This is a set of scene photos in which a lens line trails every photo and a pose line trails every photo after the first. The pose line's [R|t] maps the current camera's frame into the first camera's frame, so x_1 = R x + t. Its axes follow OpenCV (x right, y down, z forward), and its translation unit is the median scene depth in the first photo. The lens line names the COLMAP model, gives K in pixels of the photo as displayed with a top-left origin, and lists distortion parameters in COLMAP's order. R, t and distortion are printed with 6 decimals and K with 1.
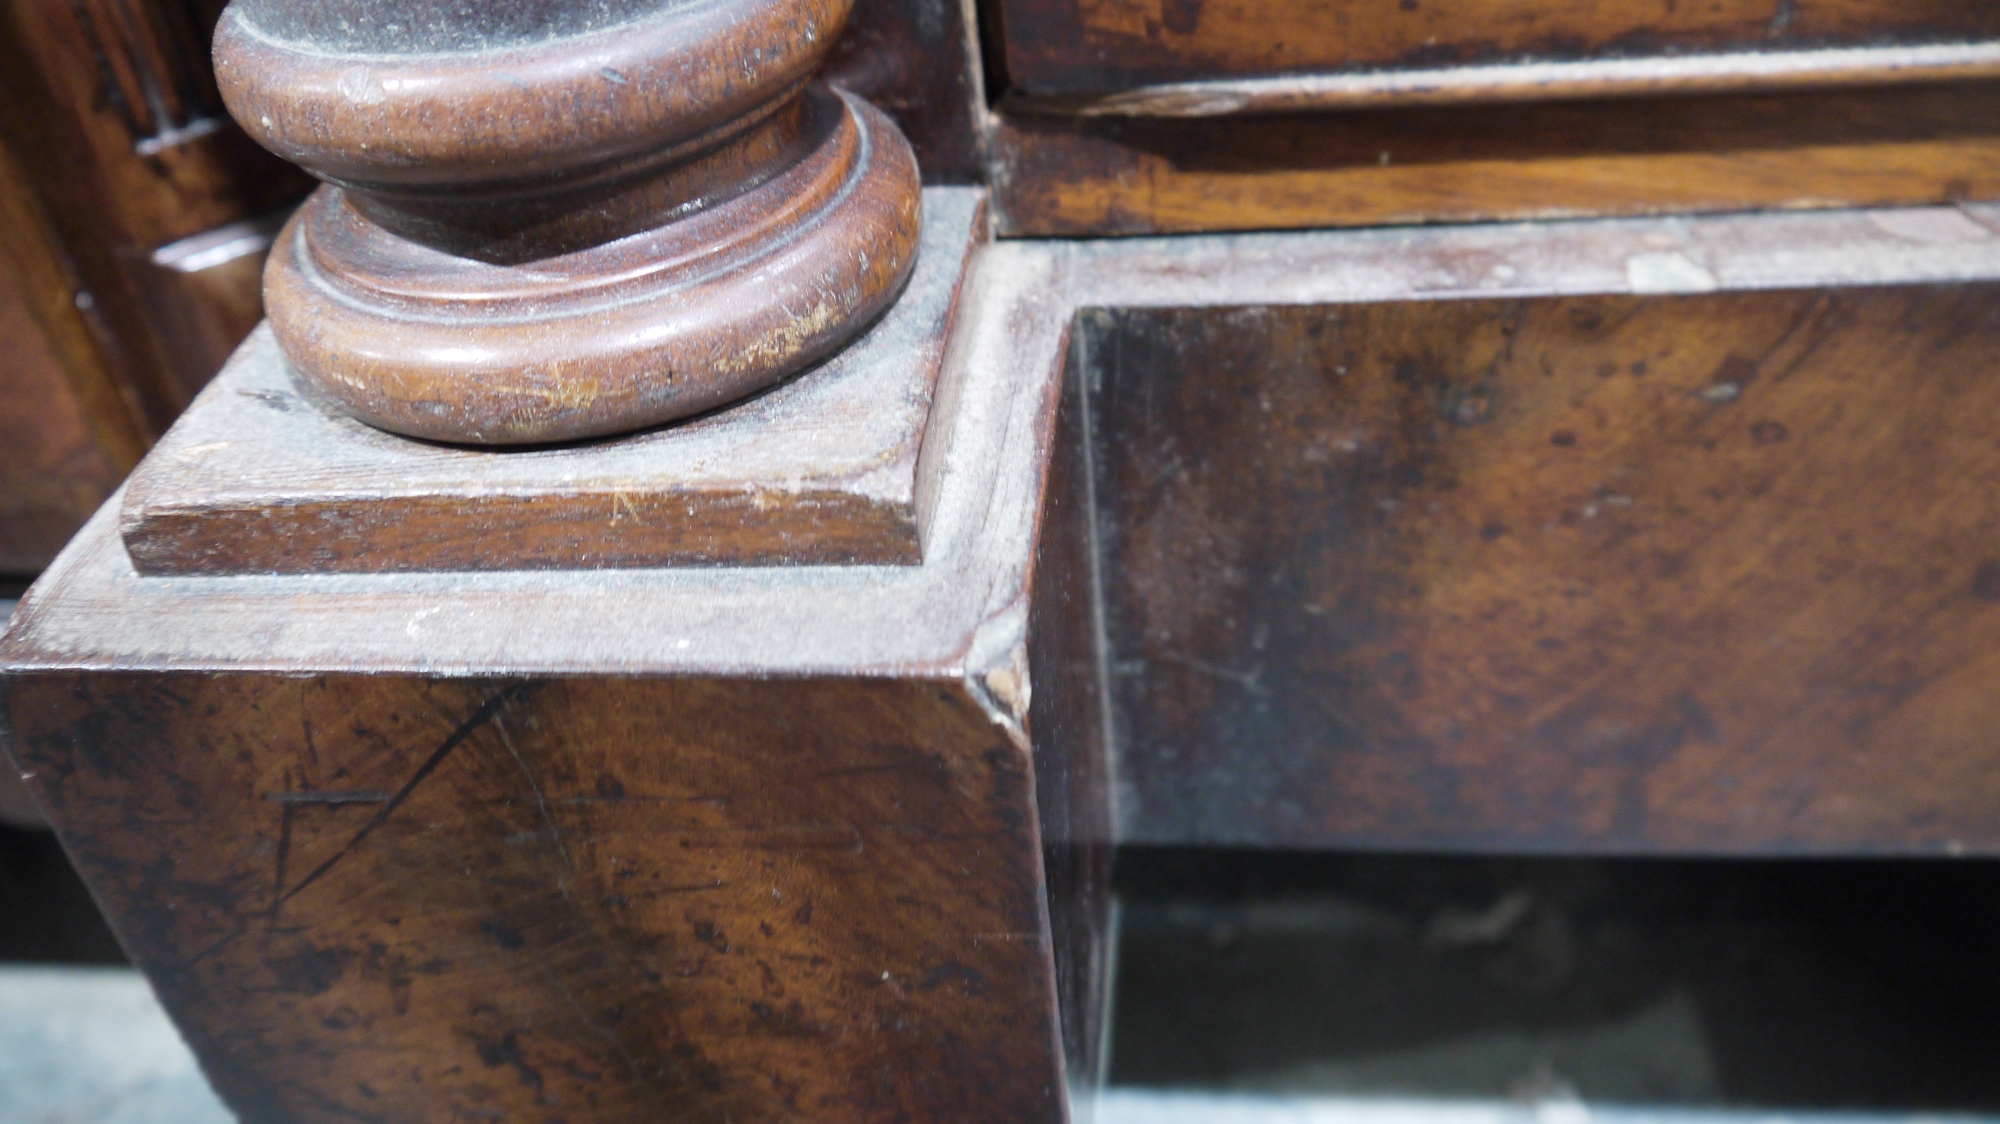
lens RADIAL K [[1676.3, 0, 1004.0], [0, 1676.3, 563.9], [0, 0, 1]] dist [-0.032691, 0.009838]
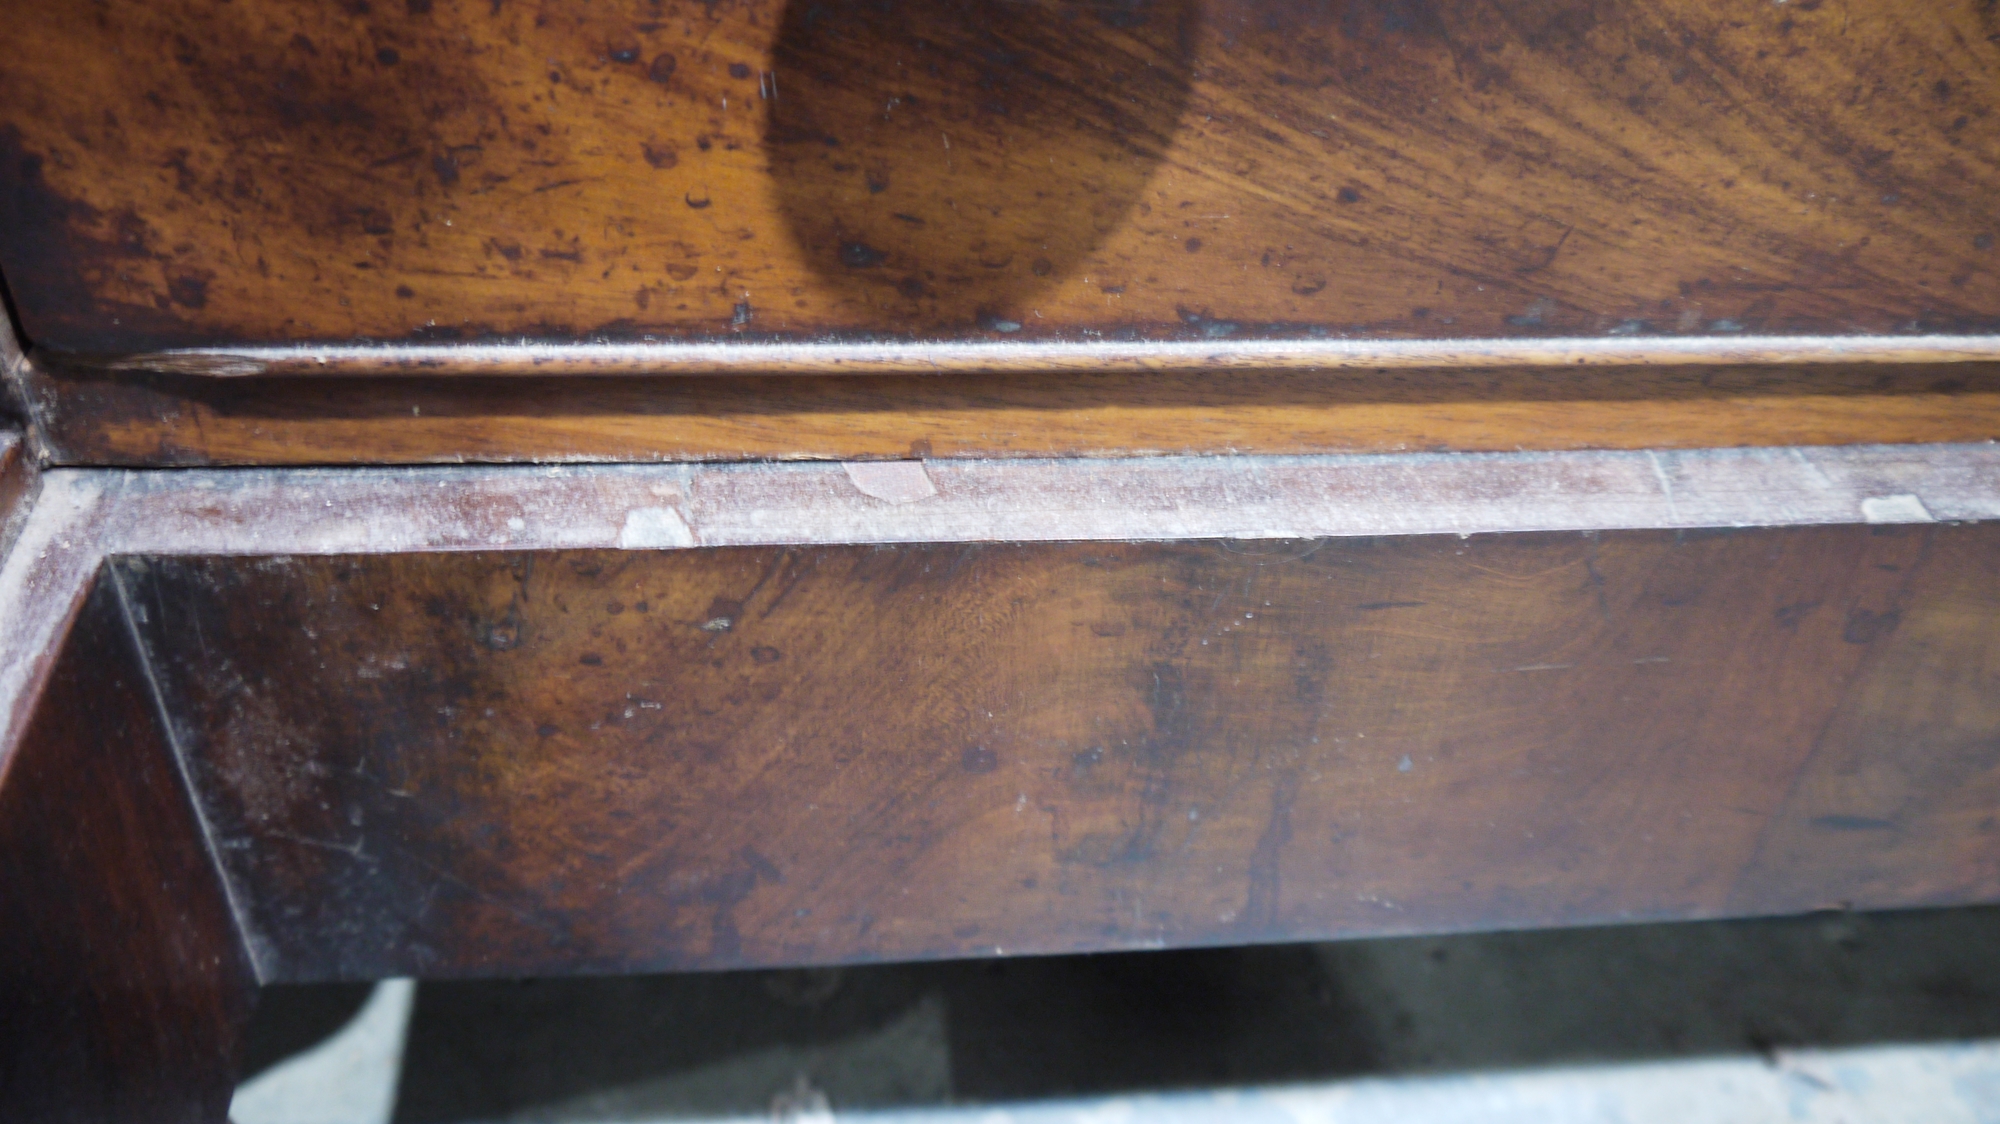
lens RADIAL K [[1676.3, 0, 997.5], [0, 1676.3, 560.7], [0, 0, 1]] dist [-0.032691, 0.009838]
pose [[0.963343, -0.013228, 0.267945, 0.296277], [-0.003622, 0.998051, 0.062294, -0.211733], [-0.268247, -0.060981, 0.961418, -0.154426]]
